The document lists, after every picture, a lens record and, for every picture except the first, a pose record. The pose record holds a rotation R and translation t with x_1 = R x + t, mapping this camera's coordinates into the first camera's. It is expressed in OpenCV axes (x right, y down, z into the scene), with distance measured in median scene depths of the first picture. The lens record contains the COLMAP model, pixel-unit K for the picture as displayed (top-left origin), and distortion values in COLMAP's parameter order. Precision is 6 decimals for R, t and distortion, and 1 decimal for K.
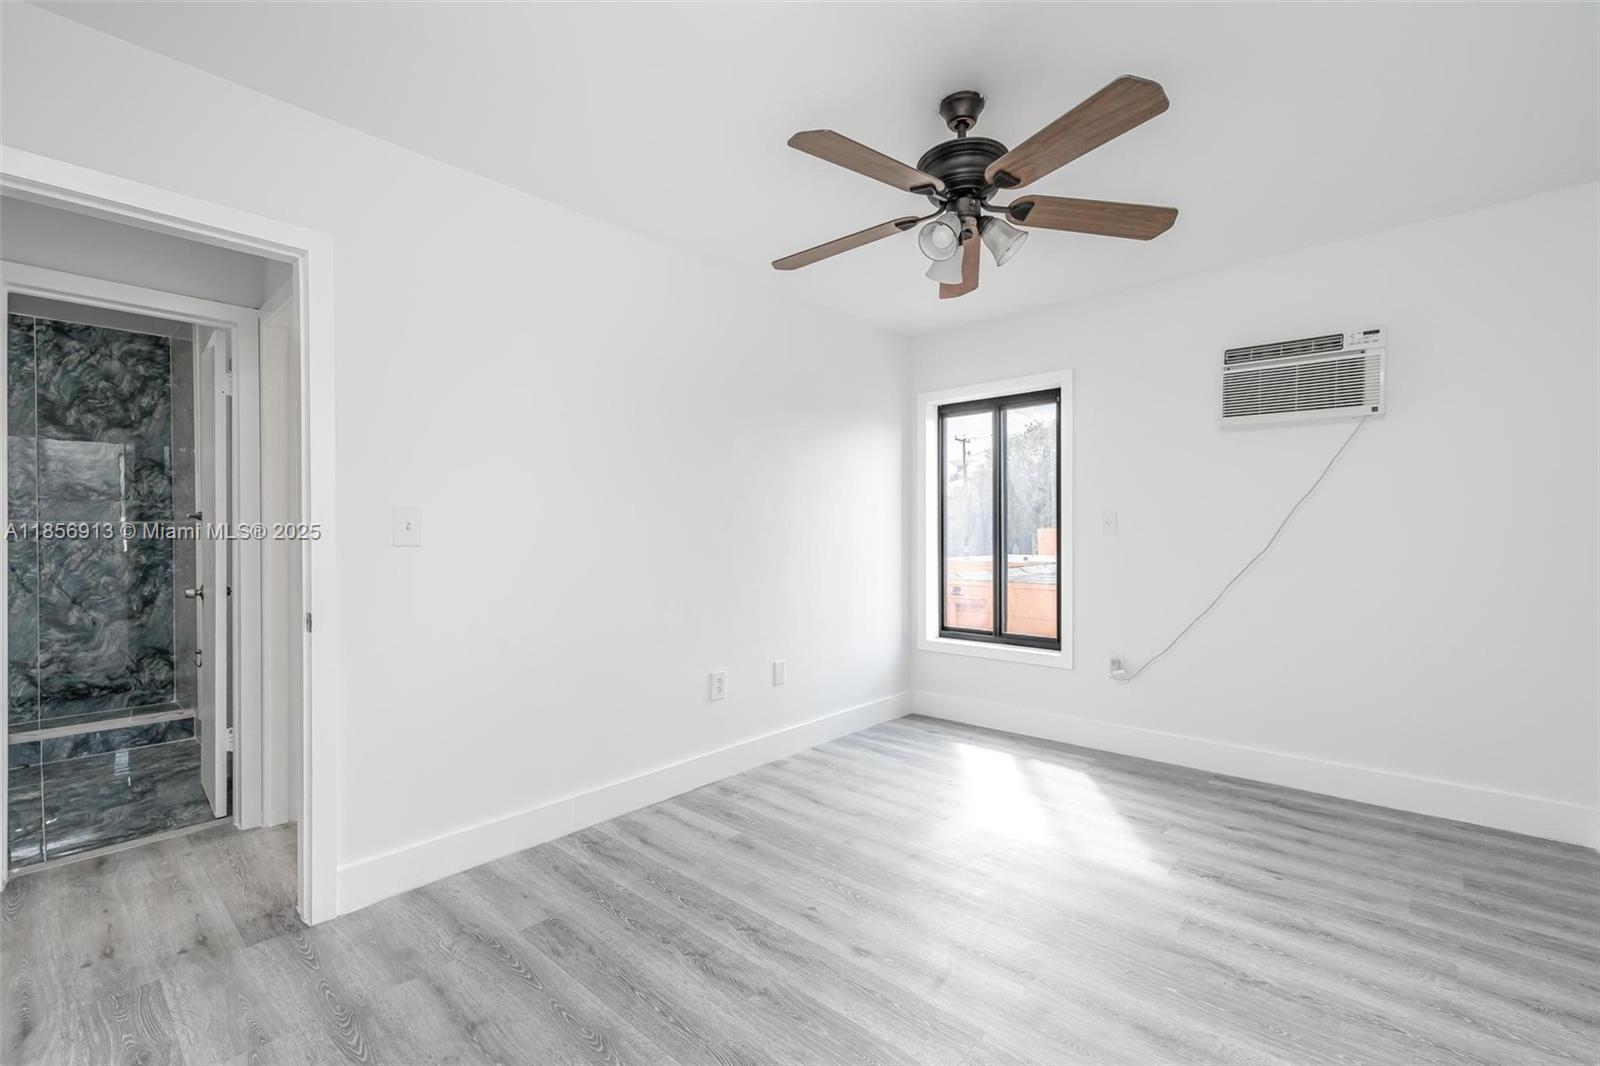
lens RADIAL K [[718.8, 0, 807.4], [0, 718.8, 524.4], [0, 0, 1]] dist [0.001740, 0.000245]
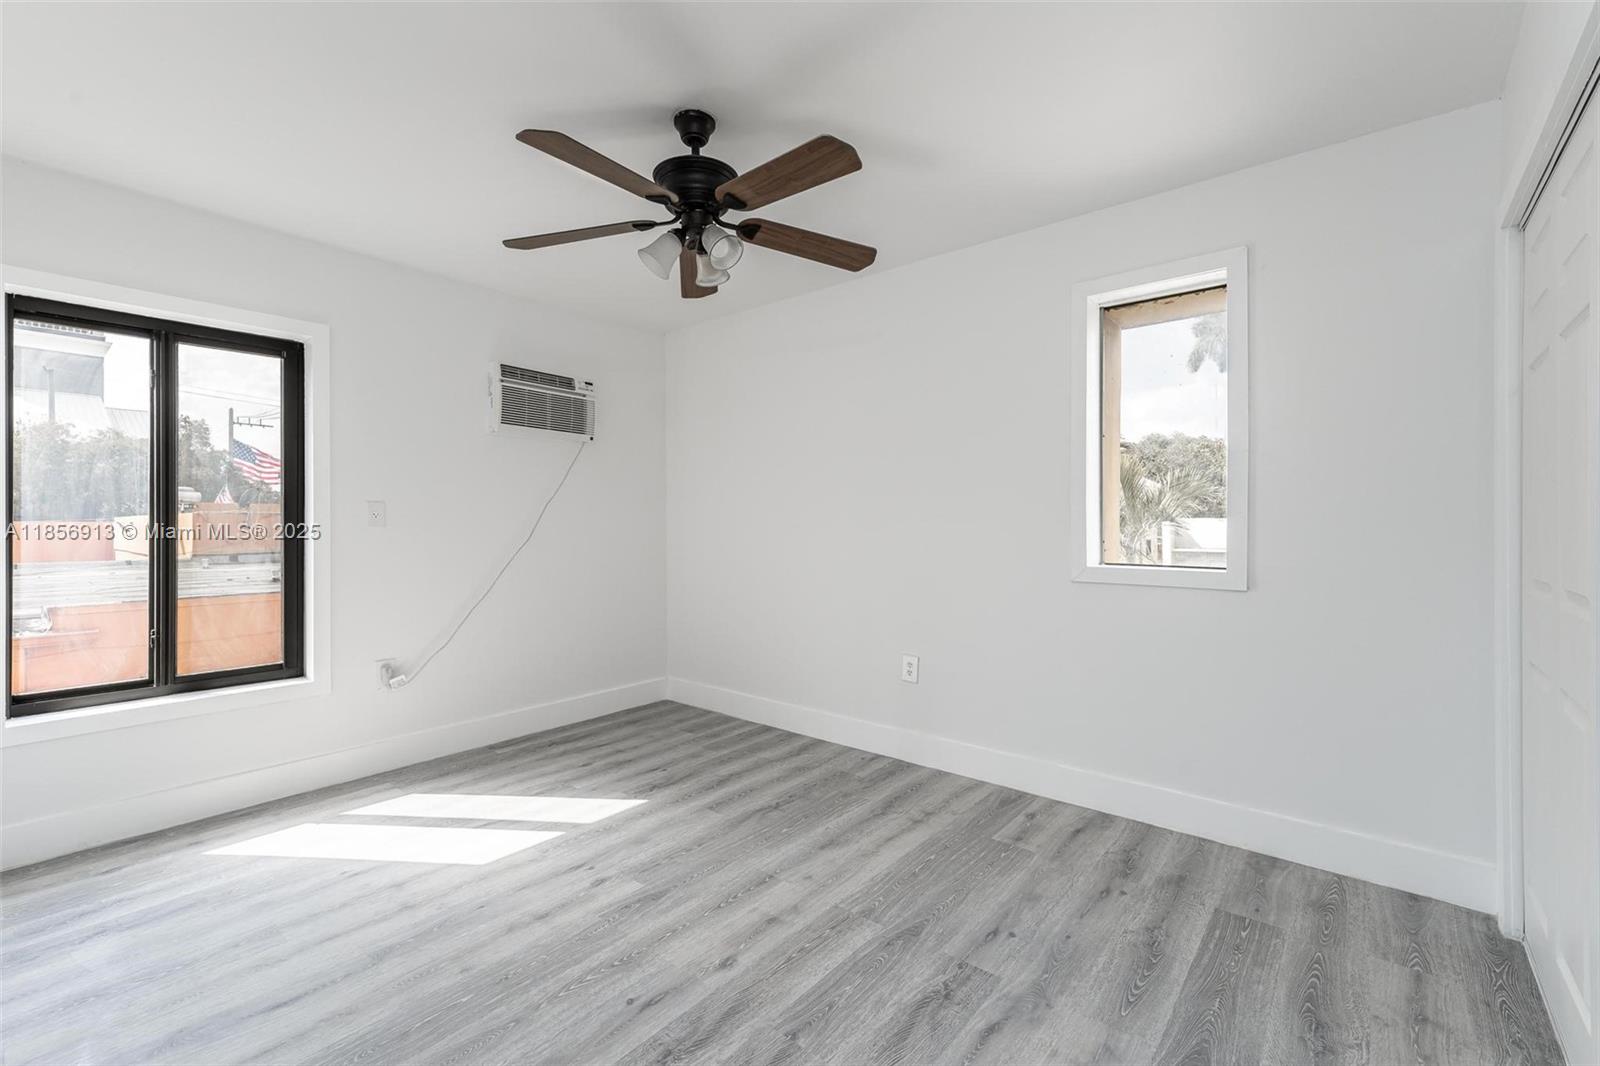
lens RADIAL K [[705.2, 0, 800.9], [0, 705.2, 509.0], [0, 0, 1]] dist [0.000451, 0.000125]
pose [[-0.072846, 0.024008, 0.997054, -0.631501], [-0.008311, 0.999661, -0.024678, 0.009561], [-0.997309, -0.010084, -0.072622, 0.699330]]
